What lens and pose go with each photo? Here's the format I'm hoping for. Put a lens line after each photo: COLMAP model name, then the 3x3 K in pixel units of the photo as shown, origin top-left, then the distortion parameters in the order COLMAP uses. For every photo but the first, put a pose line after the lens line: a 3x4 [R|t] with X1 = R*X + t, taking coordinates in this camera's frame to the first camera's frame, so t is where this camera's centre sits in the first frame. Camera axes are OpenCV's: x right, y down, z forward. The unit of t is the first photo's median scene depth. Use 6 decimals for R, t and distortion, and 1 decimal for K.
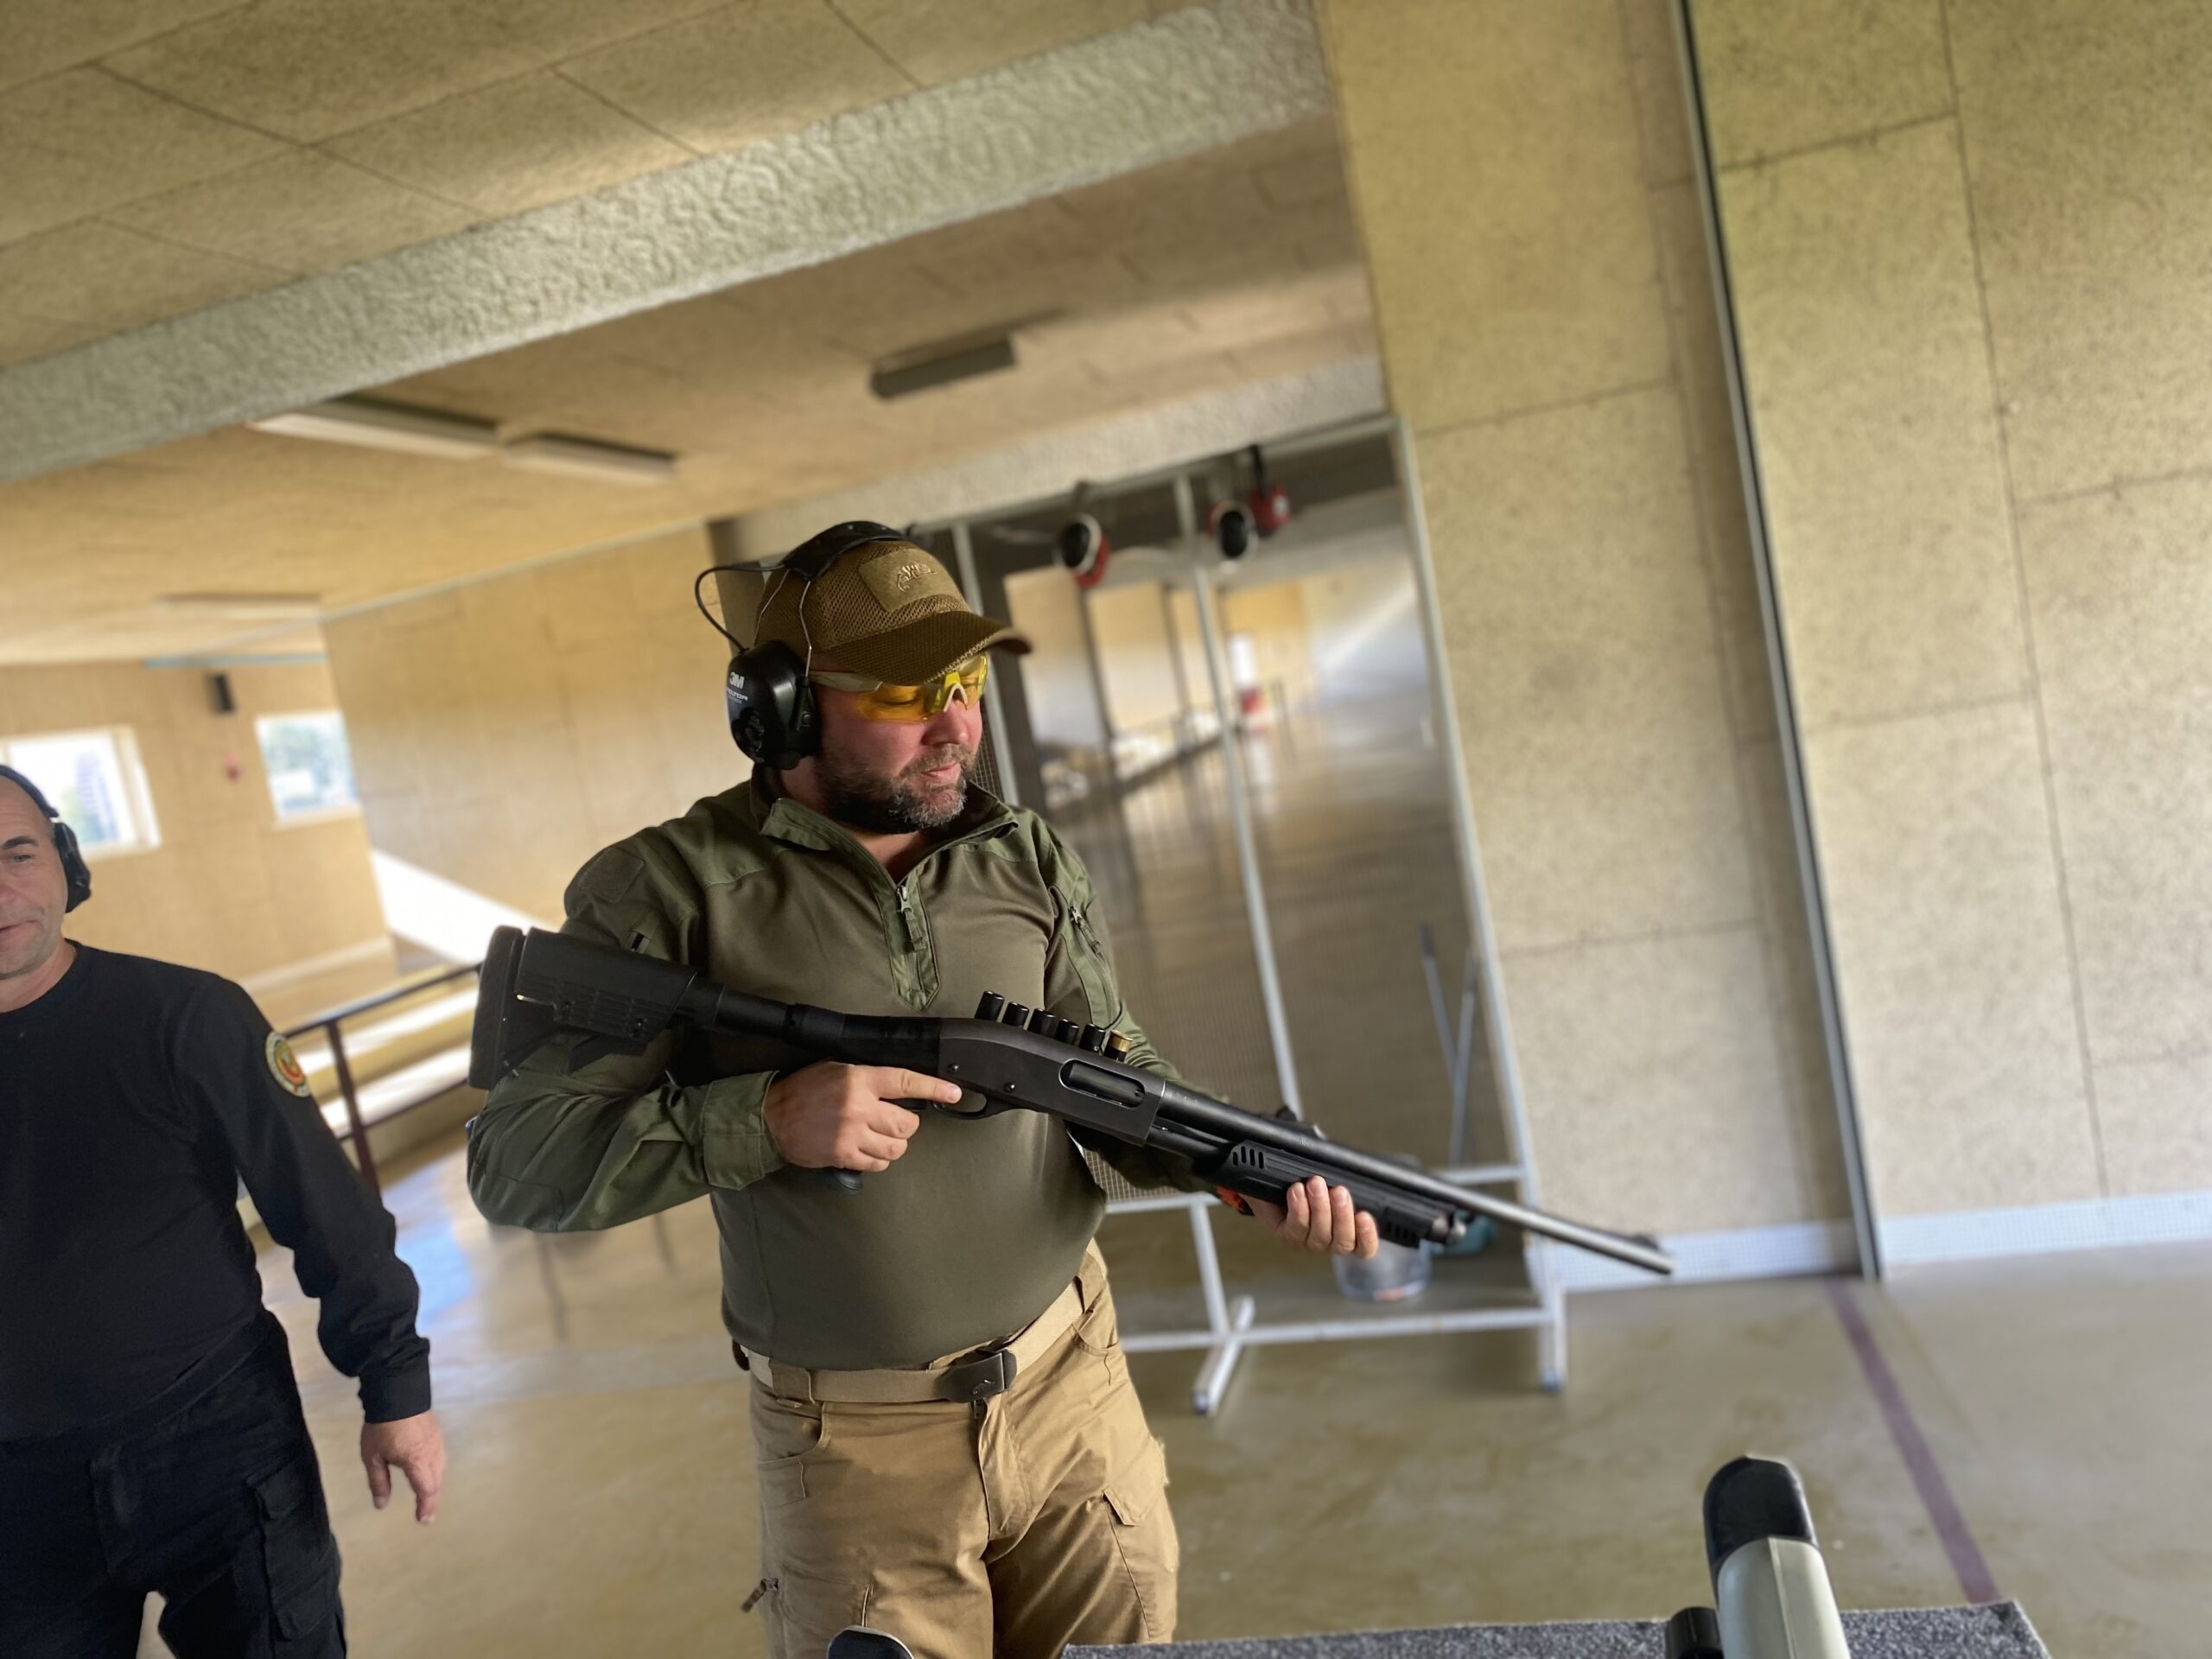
lens RADIAL K [[1705.5, 0, 1106.0], [0, 1705.5, 829.5], [0, 0, 1]] dist [0.005136, 0.002740]
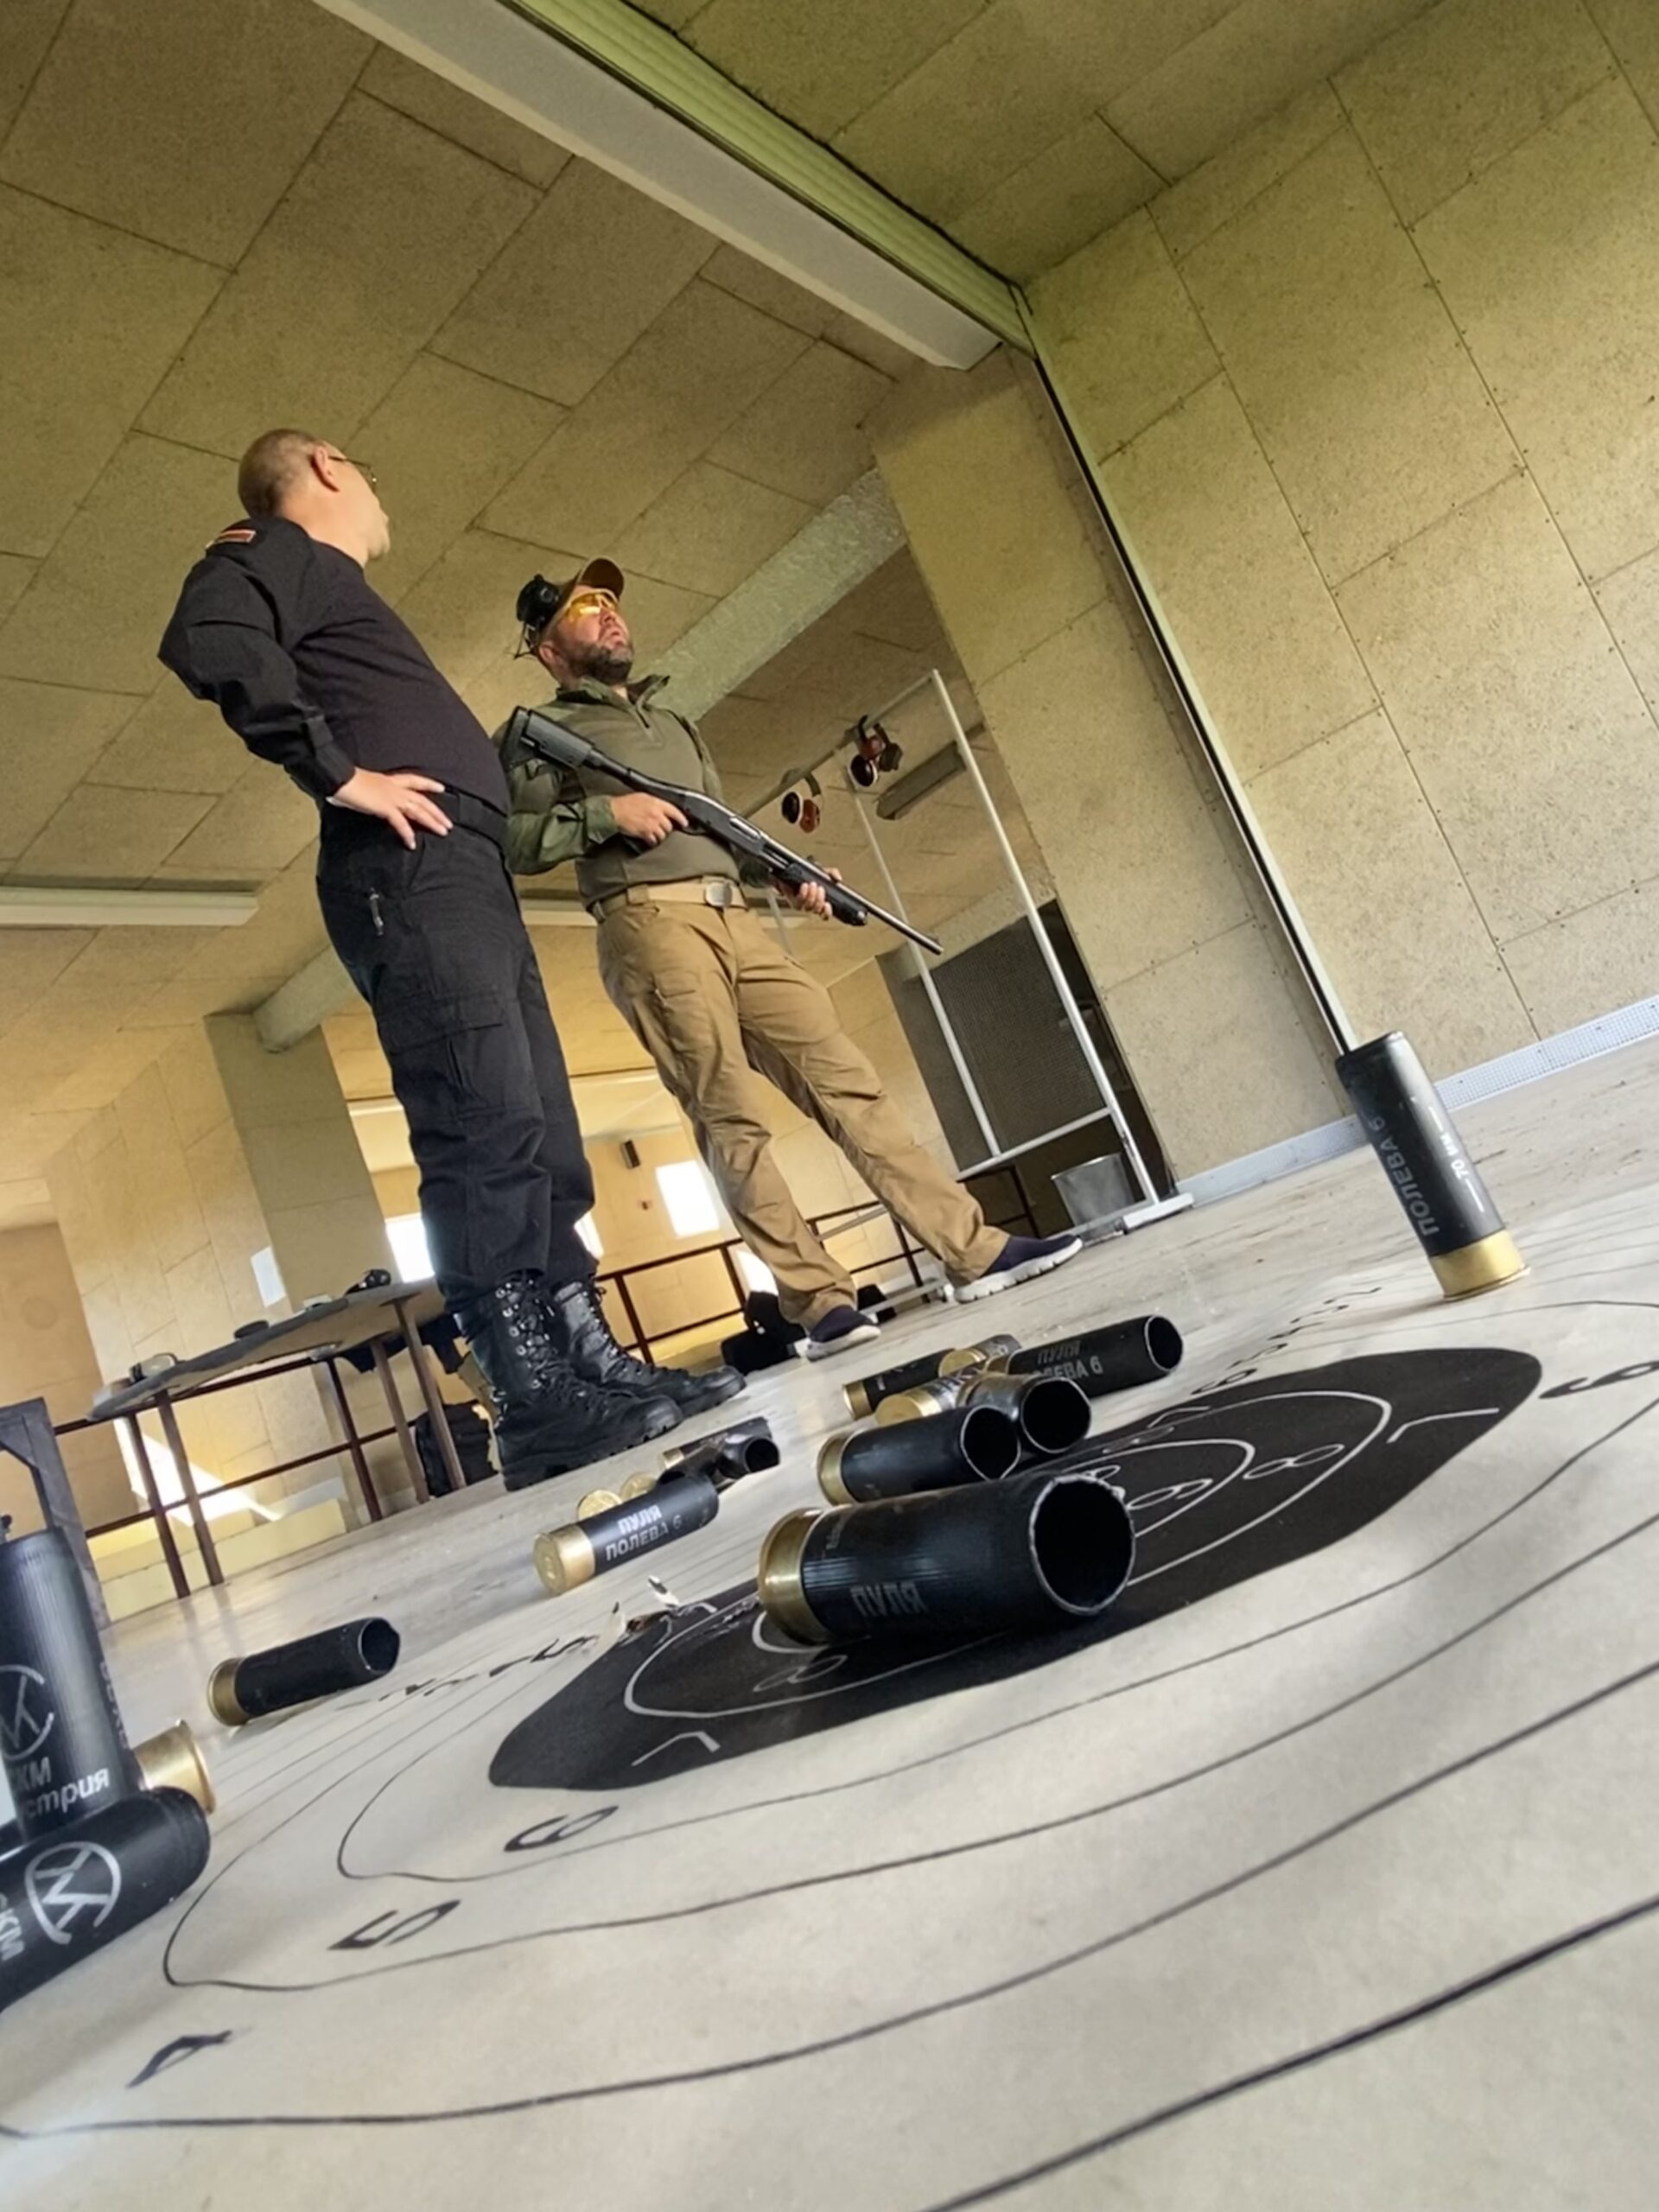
lens RADIAL K [[1421.1, 0, 829.5], [0, 1421.1, 1106.0], [0, 0, 1]] dist [-0.001146, -0.000412]
pose [[0.892727, -0.209489, -0.398939, 0.528816], [0.158962, 0.974851, -0.156192, 0.357419], [0.421627, 0.076021, 0.903577, -0.246469]]
